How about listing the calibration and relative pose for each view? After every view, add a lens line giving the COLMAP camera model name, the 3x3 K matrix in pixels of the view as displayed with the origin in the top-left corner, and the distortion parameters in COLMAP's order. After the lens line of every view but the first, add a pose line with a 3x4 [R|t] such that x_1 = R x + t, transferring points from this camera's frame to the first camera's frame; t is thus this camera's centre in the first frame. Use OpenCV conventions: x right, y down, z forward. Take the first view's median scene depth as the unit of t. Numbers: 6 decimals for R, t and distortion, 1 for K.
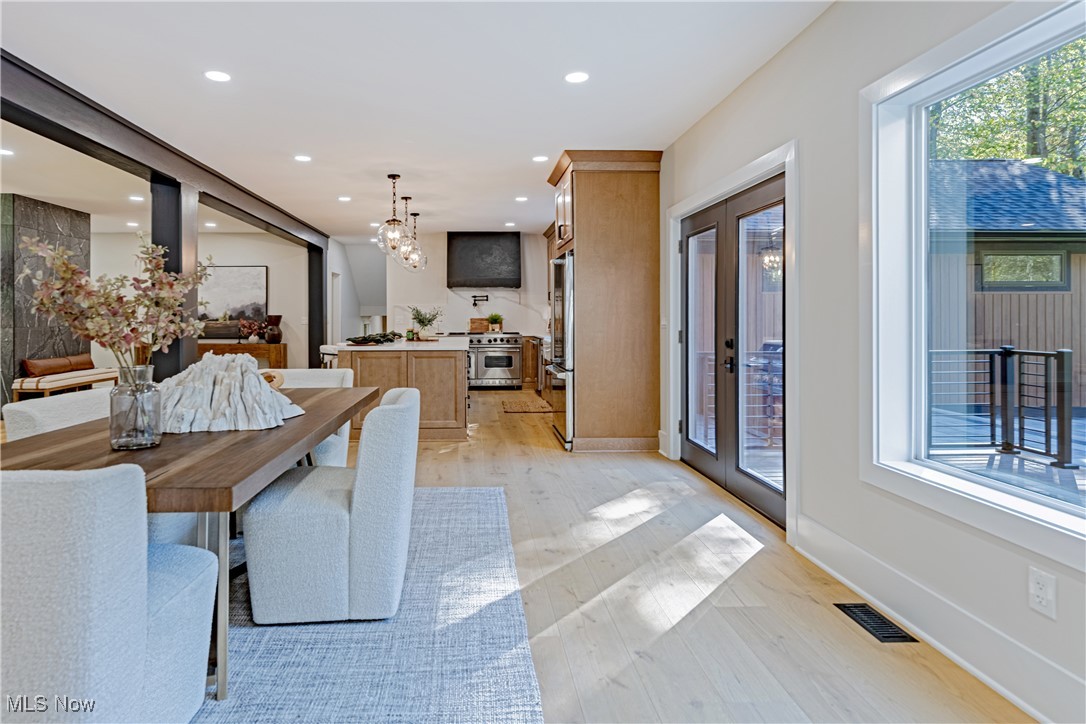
lens RADIAL K [[613.7, 0, 575.1], [0, 613.7, 330.5], [0, 0, 1]] dist [0.001365, -0.000159]
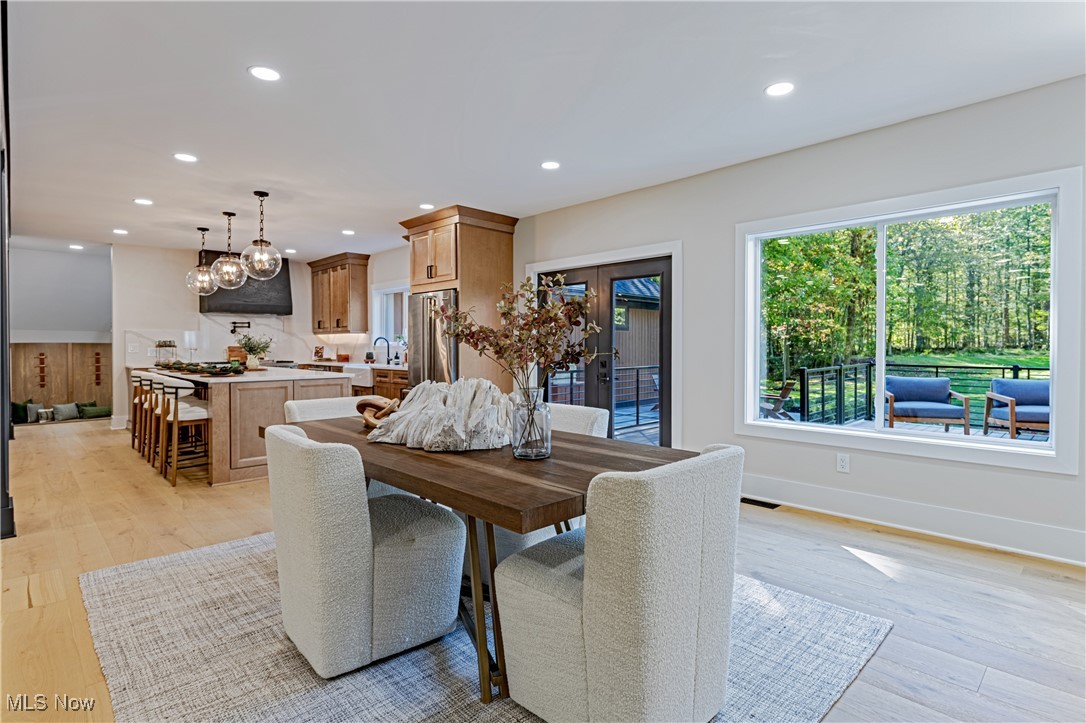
lens RADIAL K [[560.0, 0, 543.0], [0, 560.0, 361.5], [0, 0, 1]] dist [-0.002819, -0.000161]
pose [[0.721698, -0.017260, 0.691993, -0.423367], [0.012752, 0.999851, 0.011639, -0.000755], [-0.692091, 0.000424, 0.721810, 0.066508]]
